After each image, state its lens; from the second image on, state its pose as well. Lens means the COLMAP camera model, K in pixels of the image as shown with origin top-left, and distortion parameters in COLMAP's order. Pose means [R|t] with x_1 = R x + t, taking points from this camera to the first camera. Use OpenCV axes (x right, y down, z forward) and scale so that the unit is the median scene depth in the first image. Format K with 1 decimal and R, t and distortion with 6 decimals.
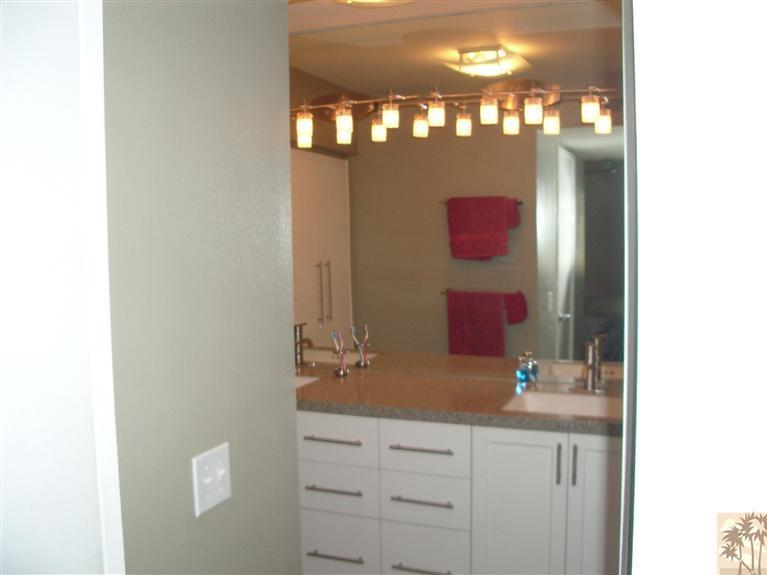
lens RADIAL K [[775.8, 0, 383.5], [0, 775.8, 287.5], [0, 0, 1]] dist [-0.252324, 0.239117]
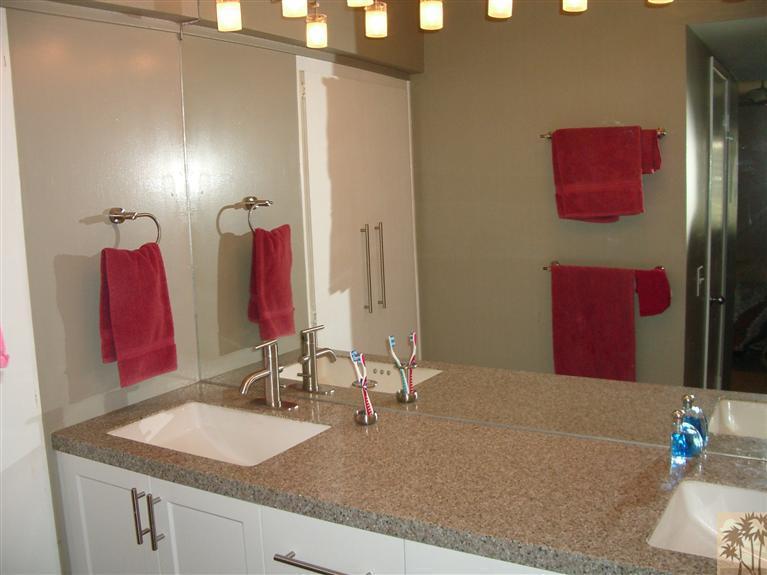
lens RADIAL K [[775.8, 0, 383.5], [0, 775.8, 287.5], [0, 0, 1]] dist [-0.252324, 0.239117]
pose [[0.989457, 0.003618, -0.144779, 0.033606], [0.005813, 0.997890, 0.064662, -0.021606], [0.144708, -0.064822, 0.987349, 0.315870]]
